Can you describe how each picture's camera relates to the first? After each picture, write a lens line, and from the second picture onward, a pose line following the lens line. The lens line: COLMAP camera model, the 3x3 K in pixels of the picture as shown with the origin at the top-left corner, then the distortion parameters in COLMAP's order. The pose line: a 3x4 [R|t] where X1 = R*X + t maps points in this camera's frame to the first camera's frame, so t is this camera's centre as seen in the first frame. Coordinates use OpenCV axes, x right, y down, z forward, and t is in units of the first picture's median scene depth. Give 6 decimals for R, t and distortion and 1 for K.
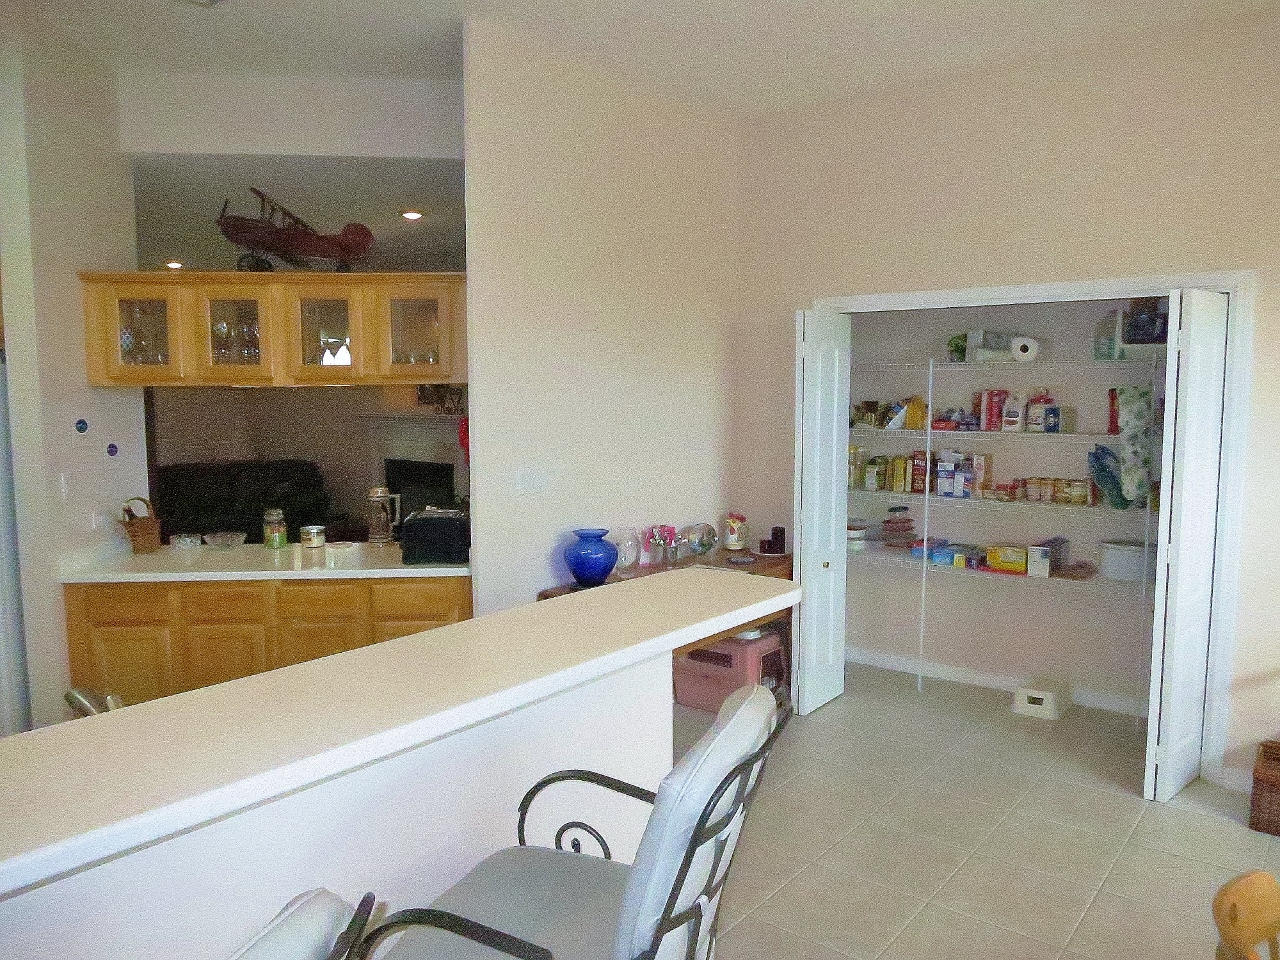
lens RADIAL K [[935.2, 0, 646.2], [0, 935.2, 478.3], [0, 0, 1]] dist [-0.053214, 0.018961]
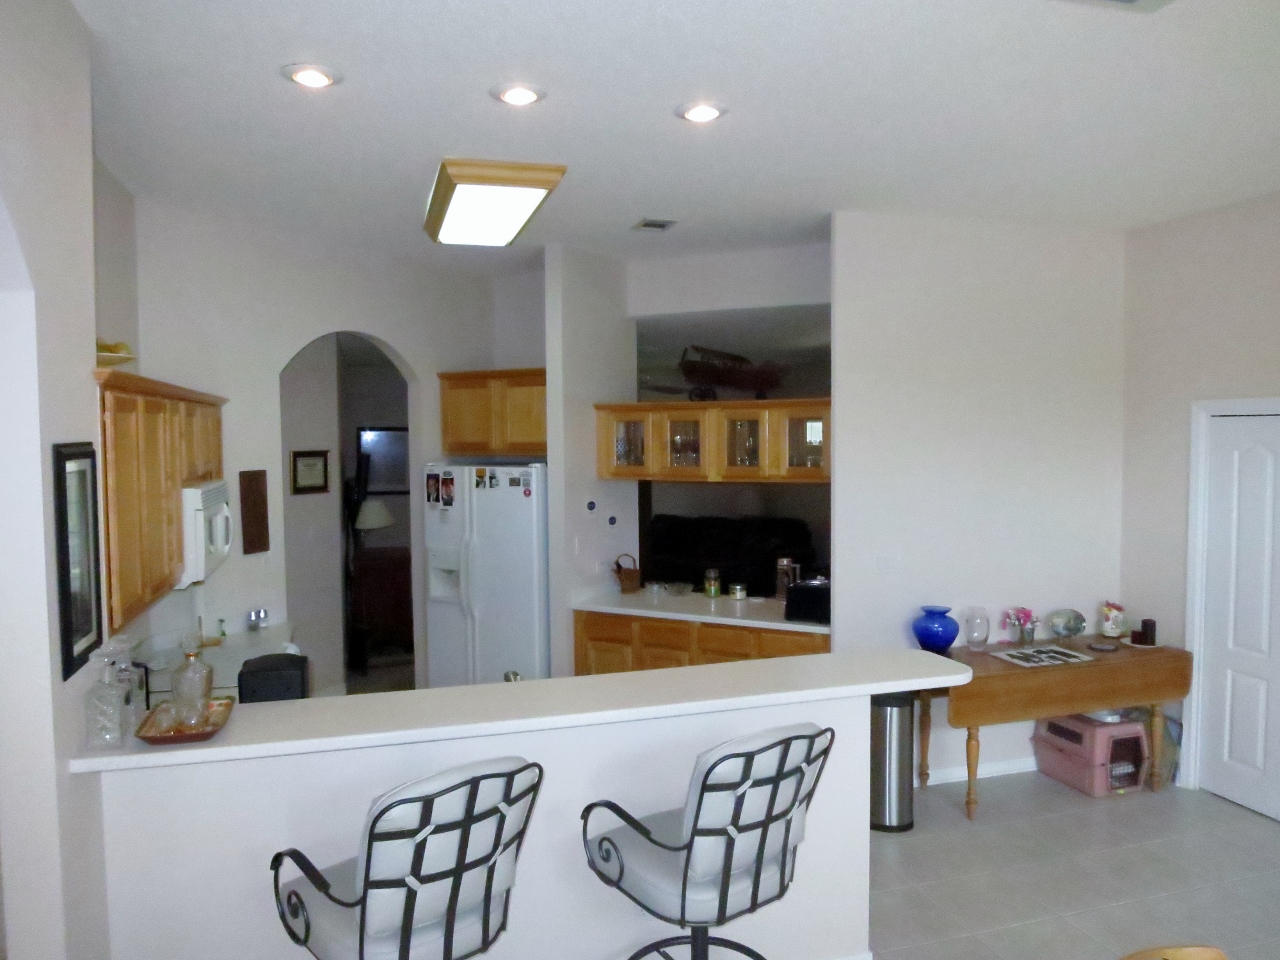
lens RADIAL K [[935.2, 0, 640.2], [0, 935.2, 490.4], [0, 0, 1]] dist [-0.053214, 0.018961]
pose [[0.825270, 0.030744, -0.563900, 0.296987], [-0.047212, 0.998778, -0.014642, -0.059848], [0.562761, 0.038707, 0.825713, -0.208274]]
